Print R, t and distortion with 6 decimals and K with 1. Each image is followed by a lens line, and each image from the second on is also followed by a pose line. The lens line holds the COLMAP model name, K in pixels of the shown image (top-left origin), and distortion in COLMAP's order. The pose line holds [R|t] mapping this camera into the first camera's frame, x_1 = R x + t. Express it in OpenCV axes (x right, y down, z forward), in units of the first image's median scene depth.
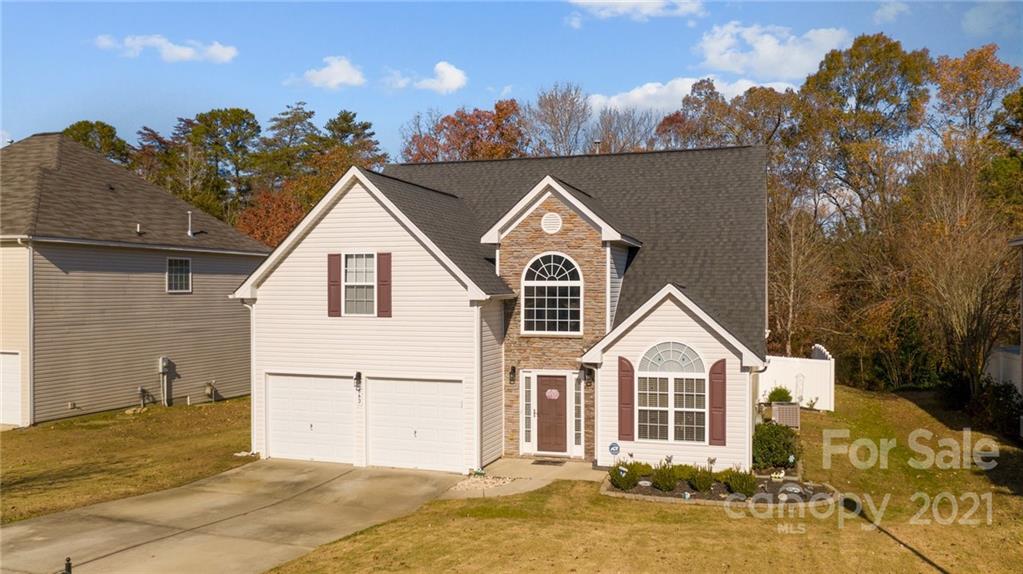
lens RADIAL K [[817.6, 0, 510.9], [0, 817.6, 300.8], [0, 0, 1]] dist [-0.007179, -0.002607]
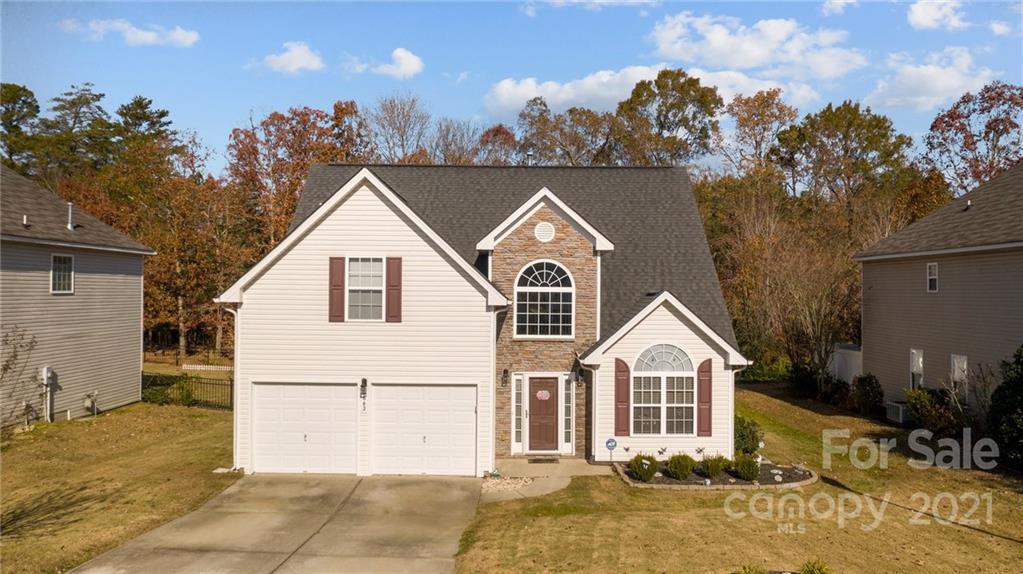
lens RADIAL K [[802.4, 0, 511.5], [0, 802.4, 287.0], [0, 0, 1]] dist [-0.008261, 0.000319]
pose [[0.951731, 0.009758, 0.306780, -0.309259], [-0.004480, 0.999830, -0.017904, -0.005782], [-0.306902, 0.015665, 0.951612, 0.032487]]
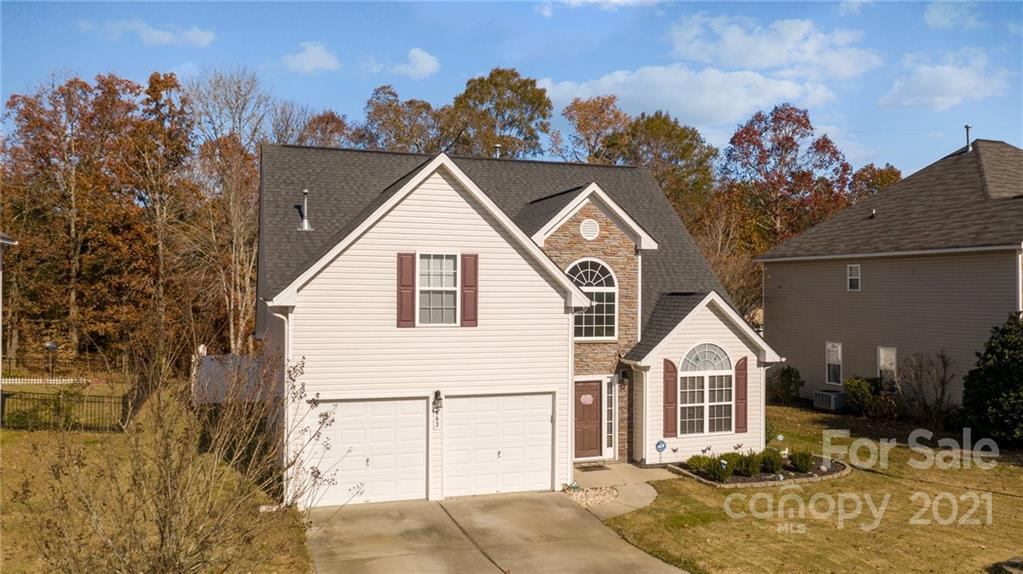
lens RADIAL K [[802.4, 0, 511.5], [0, 802.4, 287.0], [0, 0, 1]] dist [-0.008261, 0.000319]
pose [[0.800476, 0.008130, 0.599310, -0.624251], [0.000376, 0.999901, -0.014066, -0.010371], [-0.599365, 0.011485, 0.800394, 0.268981]]
